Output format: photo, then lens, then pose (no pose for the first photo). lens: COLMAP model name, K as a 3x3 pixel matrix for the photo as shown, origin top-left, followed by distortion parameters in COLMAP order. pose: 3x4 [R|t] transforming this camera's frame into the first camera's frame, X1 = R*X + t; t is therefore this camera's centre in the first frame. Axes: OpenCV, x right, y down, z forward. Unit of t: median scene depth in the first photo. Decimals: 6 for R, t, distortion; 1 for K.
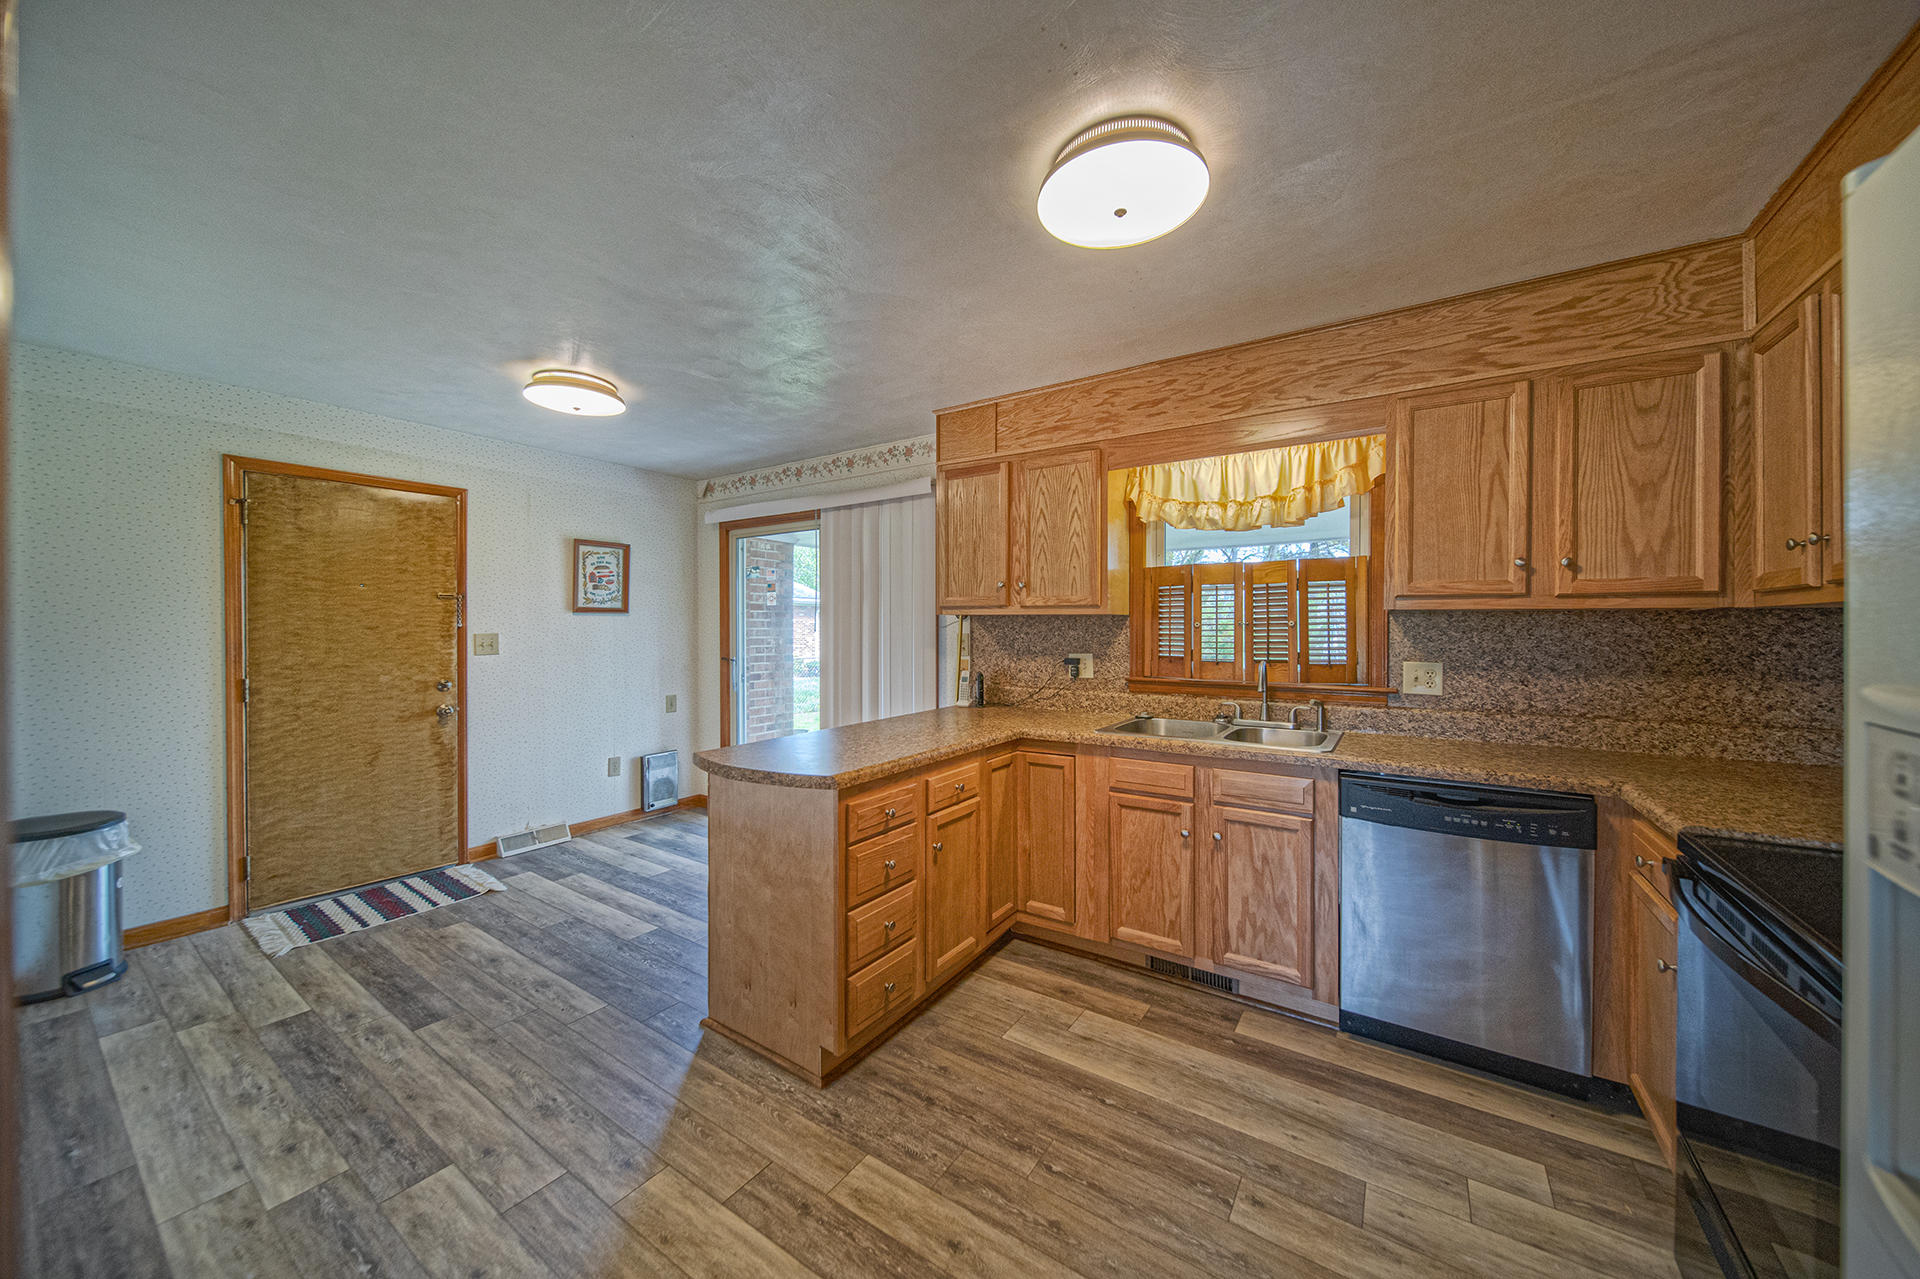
lens RADIAL K [[672.3, 0, 960.4], [0, 672.3, 631.0], [0, 0, 1]] dist [-0.001302, -0.000986]
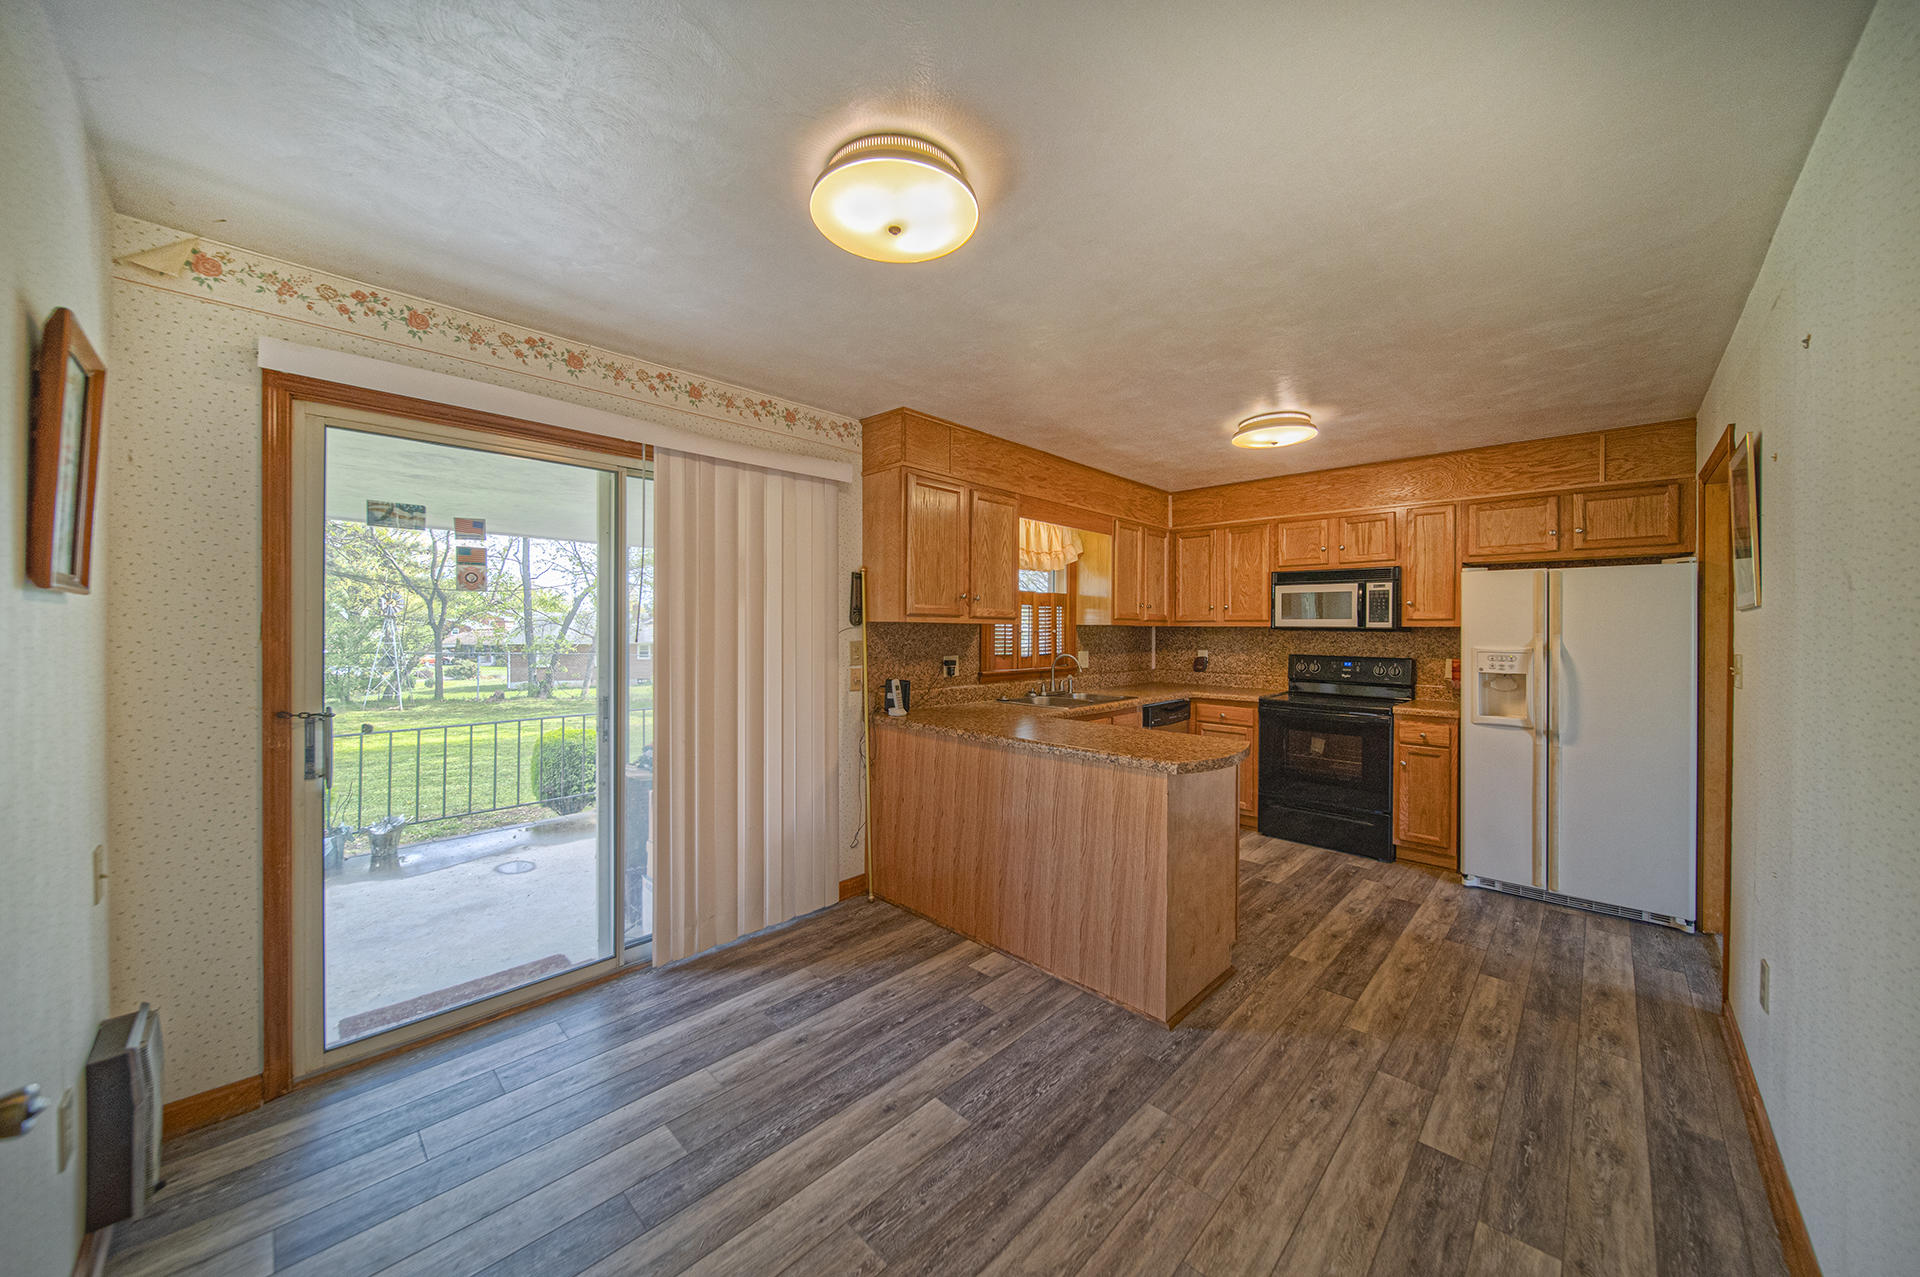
lens RADIAL K [[672.3, 0, 957.4], [0, 672.3, 630.0], [0, 0, 1]] dist [-0.001302, -0.000986]
pose [[0.175020, -0.003131, 0.984560, -1.335495], [0.000450, 0.999995, 0.003100, -0.021552], [-0.984565, -0.000099, 0.175021, 1.057455]]
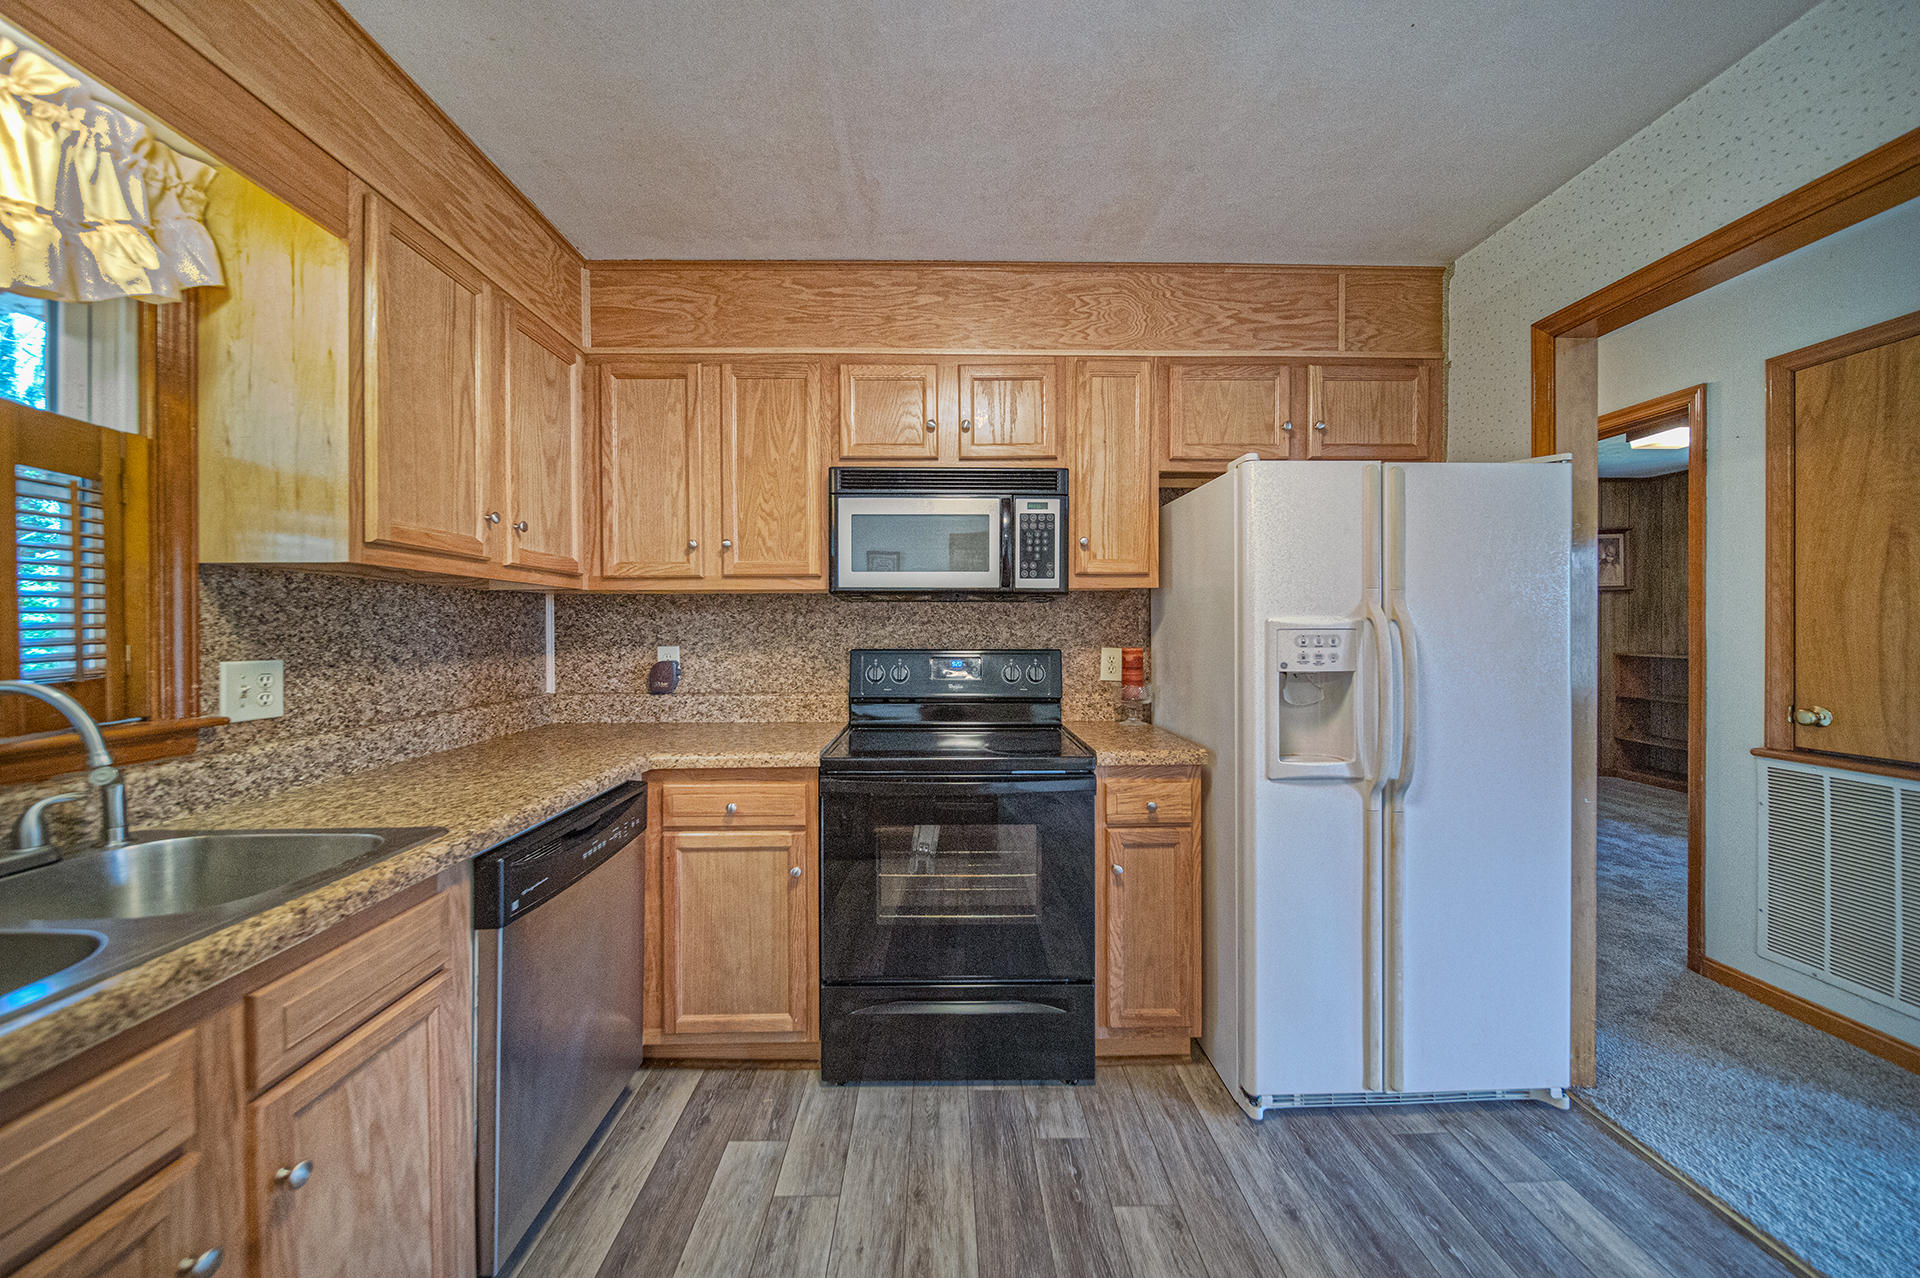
lens RADIAL K [[672.3, 0, 953.8], [0, 672.3, 629.2], [0, 0, 1]] dist [-0.001302, -0.000986]
pose [[-0.571945, -0.000321, 0.820292, -0.093563], [0.009010, 0.999937, 0.006673, 0.022768], [-0.820242, 0.011208, -0.571907, 0.875530]]
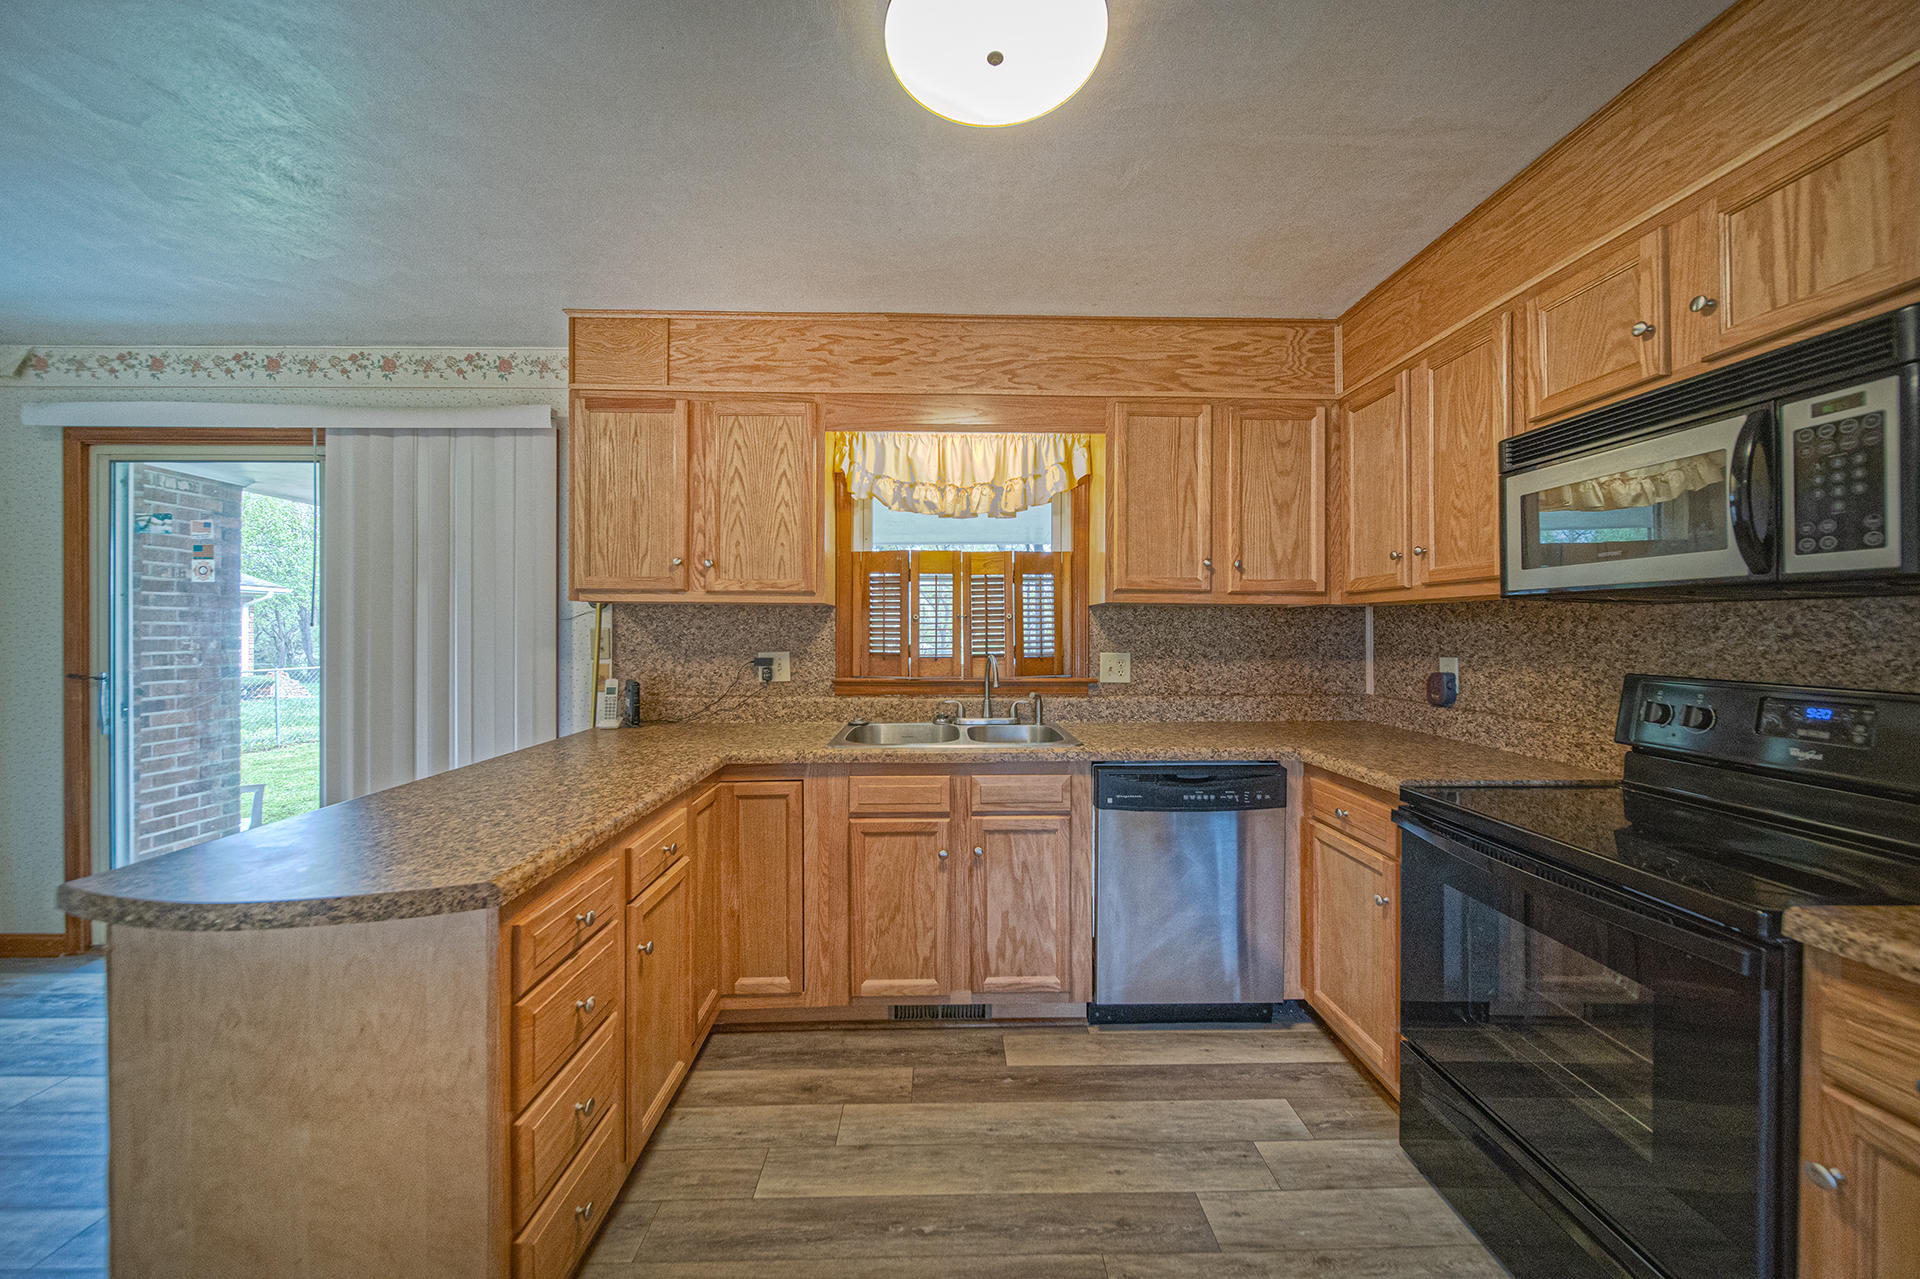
lens RADIAL K [[672.3, 0, 957.0], [0, 672.3, 629.8], [0, 0, 1]] dist [-0.001302, -0.000986]
pose [[0.818079, 0.001535, 0.575103, -0.149312], [0.001894, 0.999984, -0.005363, 0.015332], [-0.575102, 0.005477, 0.818063, 0.269597]]
